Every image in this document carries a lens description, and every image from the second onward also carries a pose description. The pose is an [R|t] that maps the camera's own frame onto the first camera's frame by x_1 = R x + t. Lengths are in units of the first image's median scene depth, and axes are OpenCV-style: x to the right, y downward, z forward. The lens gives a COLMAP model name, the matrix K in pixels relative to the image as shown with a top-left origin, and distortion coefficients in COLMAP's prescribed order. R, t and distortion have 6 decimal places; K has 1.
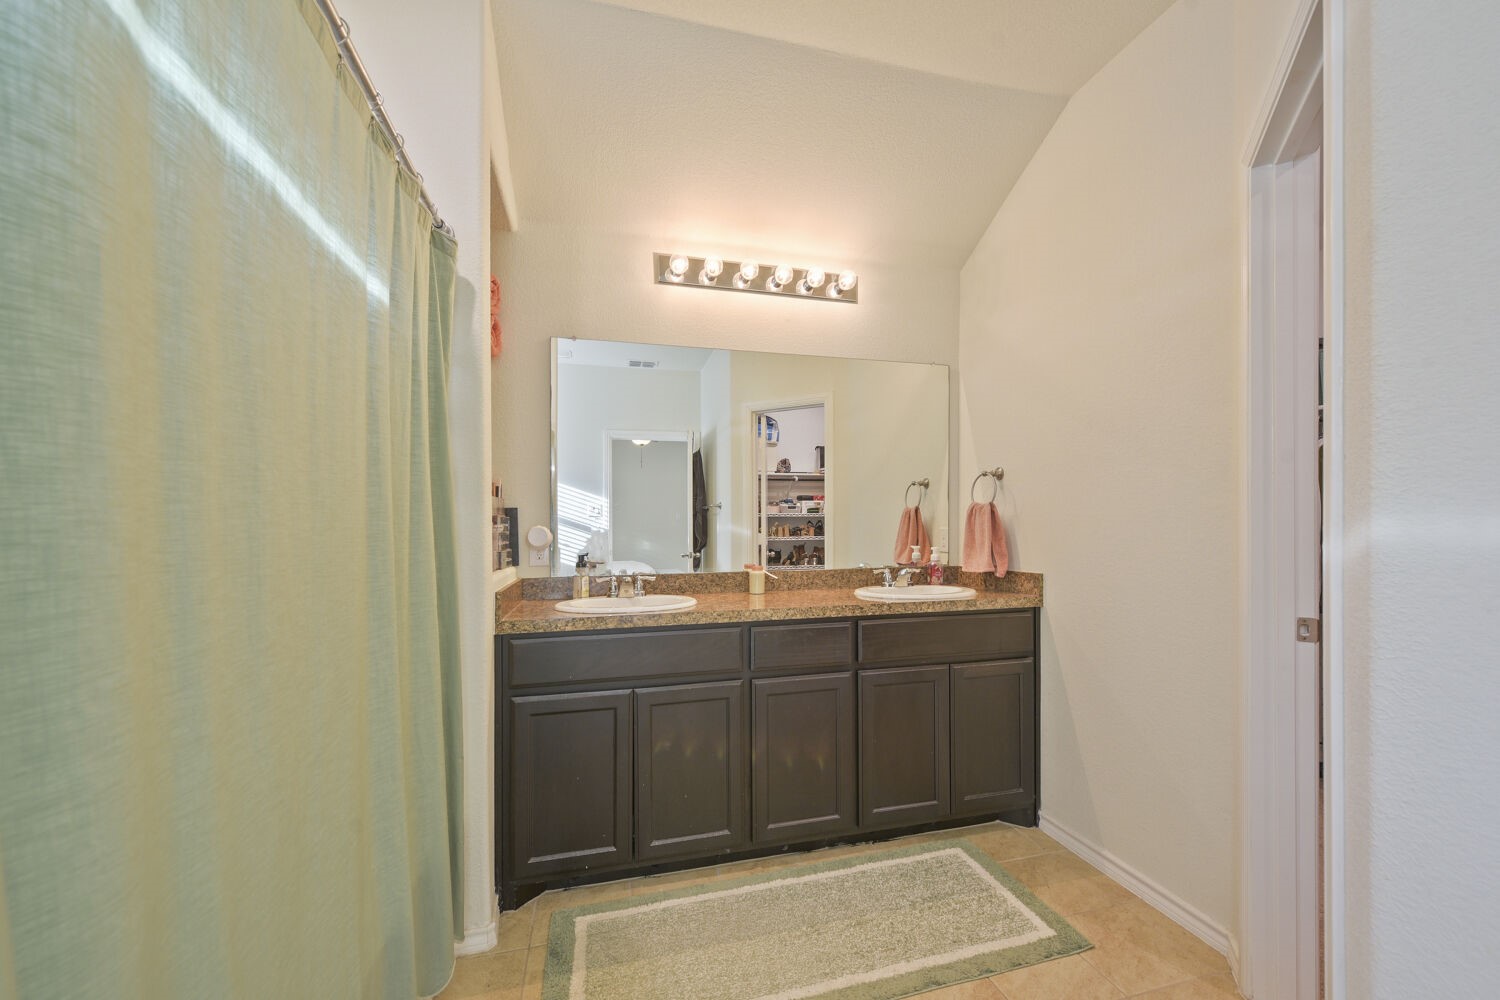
lens RADIAL K [[598.9, 0, 759.5], [0, 598.9, 515.2], [0, 0, 1]] dist [0.003146, -0.001491]
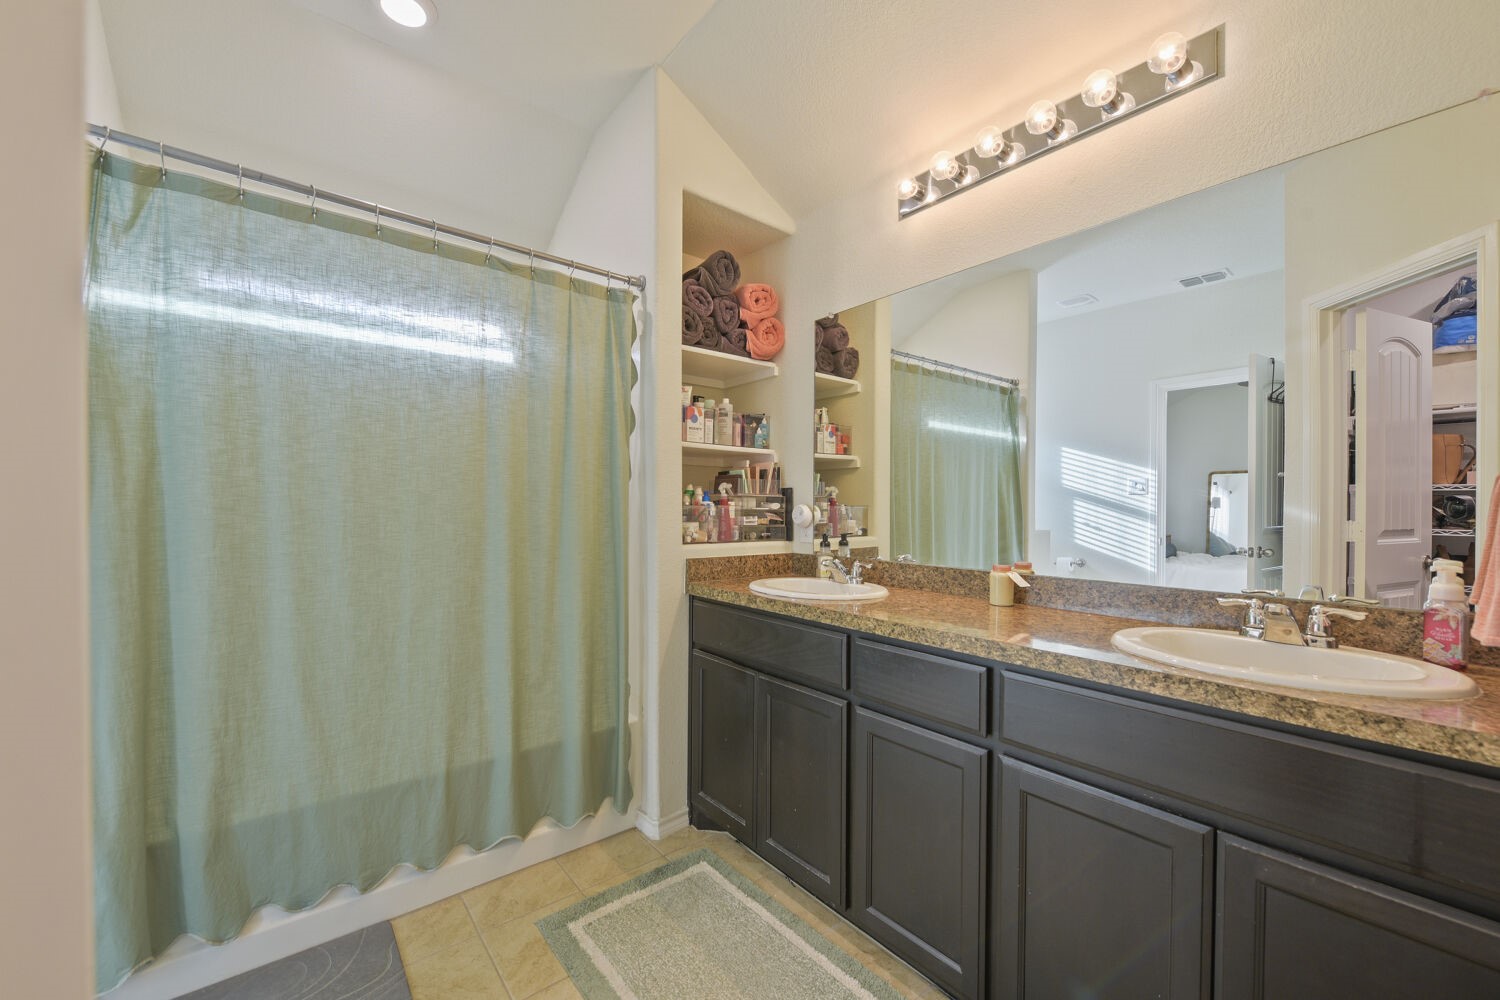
lens RADIAL K [[598.9, 0, 749.0], [0, 598.9, 503.8], [0, 0, 1]] dist [0.003146, -0.001491]
pose [[0.389910, 0.005099, -0.920839, 0.607220], [0.010022, 0.999902, 0.009781, 0.005737], [0.920798, -0.013043, 0.389821, 0.544129]]
